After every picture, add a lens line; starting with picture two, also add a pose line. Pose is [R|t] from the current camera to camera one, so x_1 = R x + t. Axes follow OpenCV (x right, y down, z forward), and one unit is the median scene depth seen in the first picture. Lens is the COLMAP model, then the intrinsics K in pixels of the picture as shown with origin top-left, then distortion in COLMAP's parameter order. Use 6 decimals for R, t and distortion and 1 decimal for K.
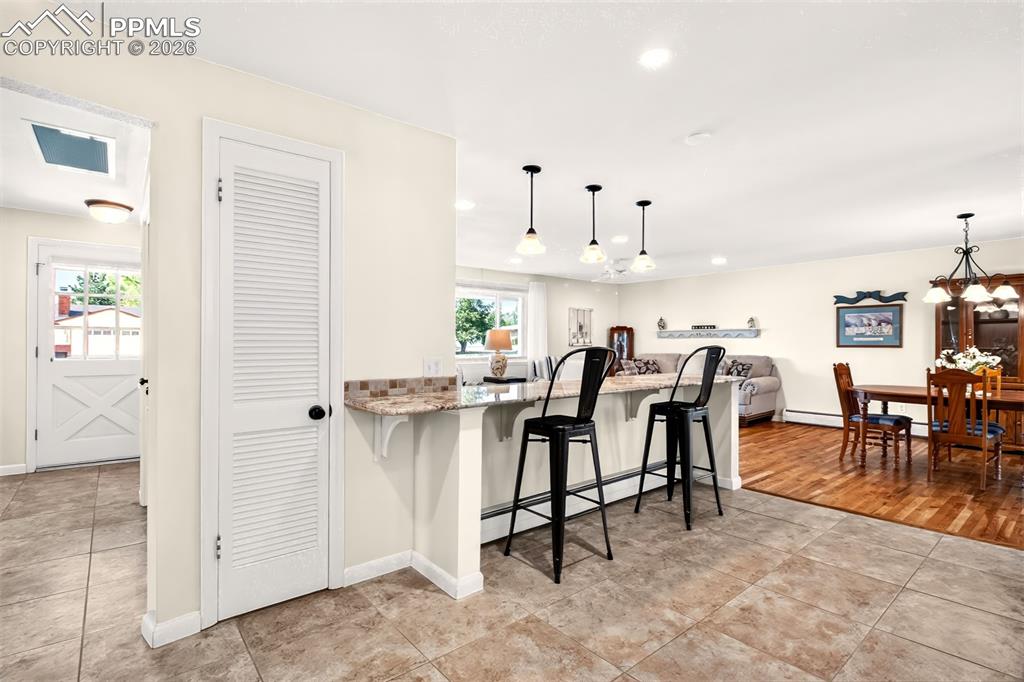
lens RADIAL K [[481.5, 0, 493.1], [0, 481.5, 363.5], [0, 0, 1]] dist [-0.029075, -0.000113]
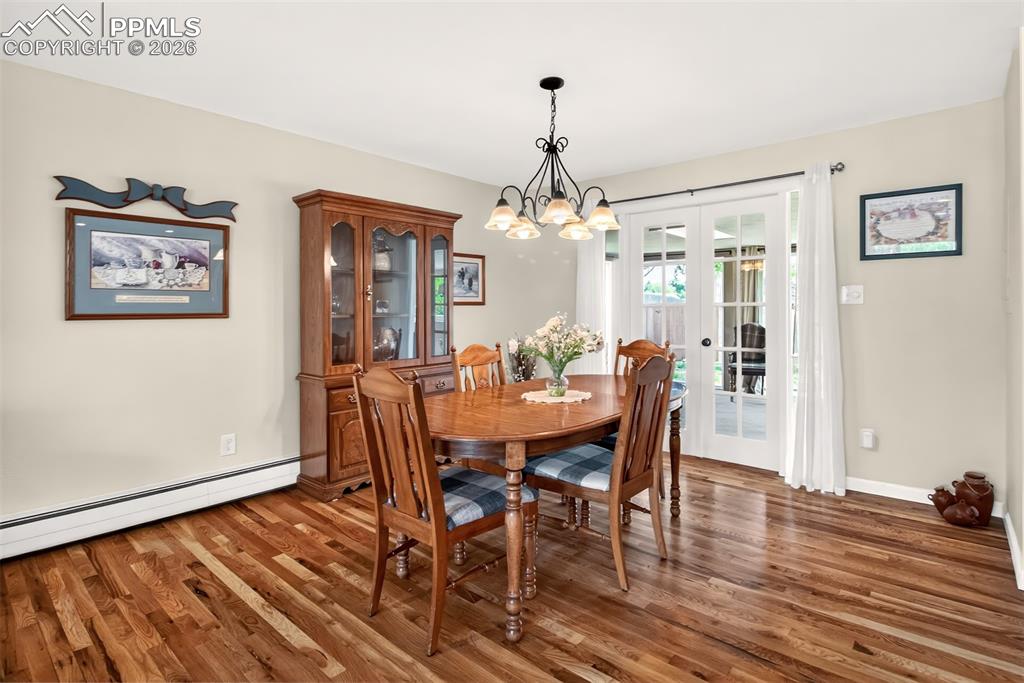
lens RADIAL K [[504.8, 0, 561.0], [0, 504.8, 305.6], [0, 0, 1]] dist [0.001998, -0.015283]
pose [[-0.248814, 0.007136, 0.968525, 0.280412], [0.040820, 0.999162, 0.003125, -0.032667], [-0.967691, 0.040312, -0.248897, 0.767208]]
